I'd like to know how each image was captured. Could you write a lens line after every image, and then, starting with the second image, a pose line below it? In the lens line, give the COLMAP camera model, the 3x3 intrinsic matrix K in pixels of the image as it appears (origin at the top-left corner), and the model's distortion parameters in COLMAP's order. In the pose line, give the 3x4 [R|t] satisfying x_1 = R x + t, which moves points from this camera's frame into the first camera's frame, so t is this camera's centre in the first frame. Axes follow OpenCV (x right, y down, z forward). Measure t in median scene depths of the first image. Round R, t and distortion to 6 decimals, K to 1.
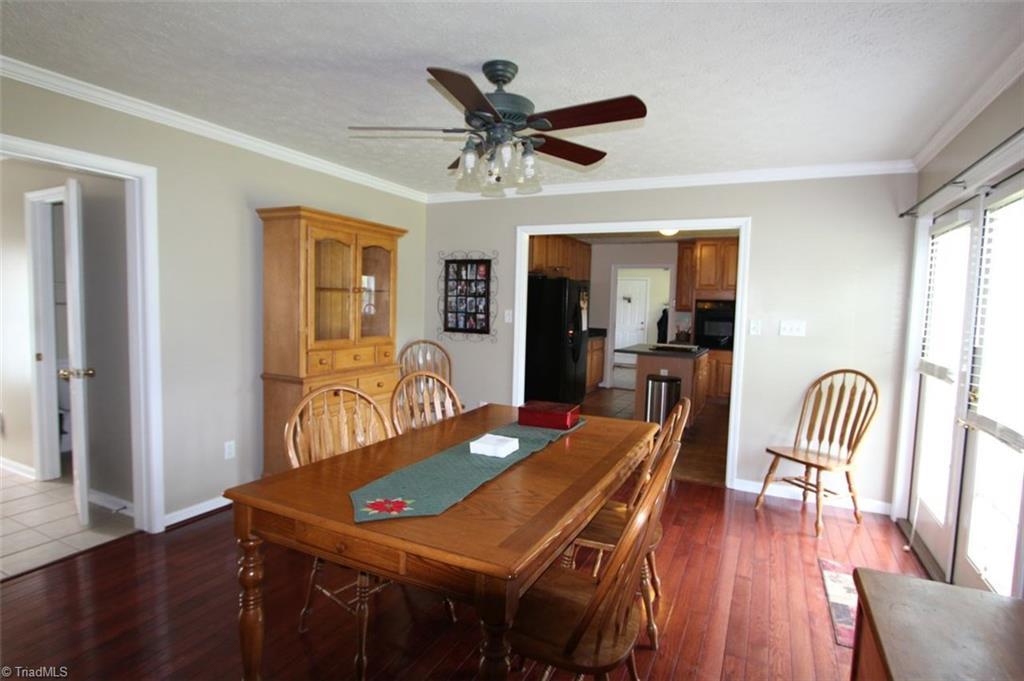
lens RADIAL K [[495.0, 0, 512.0], [0, 495.0, 340.5], [0, 0, 1]] dist [-0.029189, 0.000814]
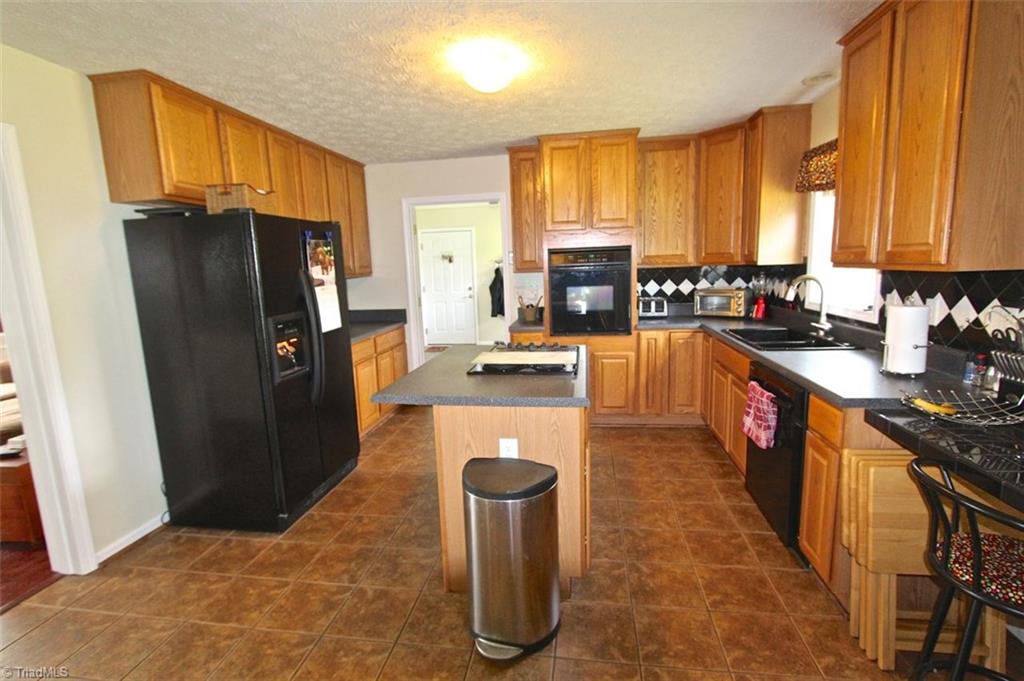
lens RADIAL K [[495.0, 0, 512.0], [0, 495.0, 340.5], [0, 0, 1]] dist [-0.029189, 0.000814]
pose [[0.944624, -0.107862, 0.309923, 0.134095], [0.084174, 0.992482, 0.088854, -0.030716], [-0.317176, -0.057846, 0.946601, 0.428927]]
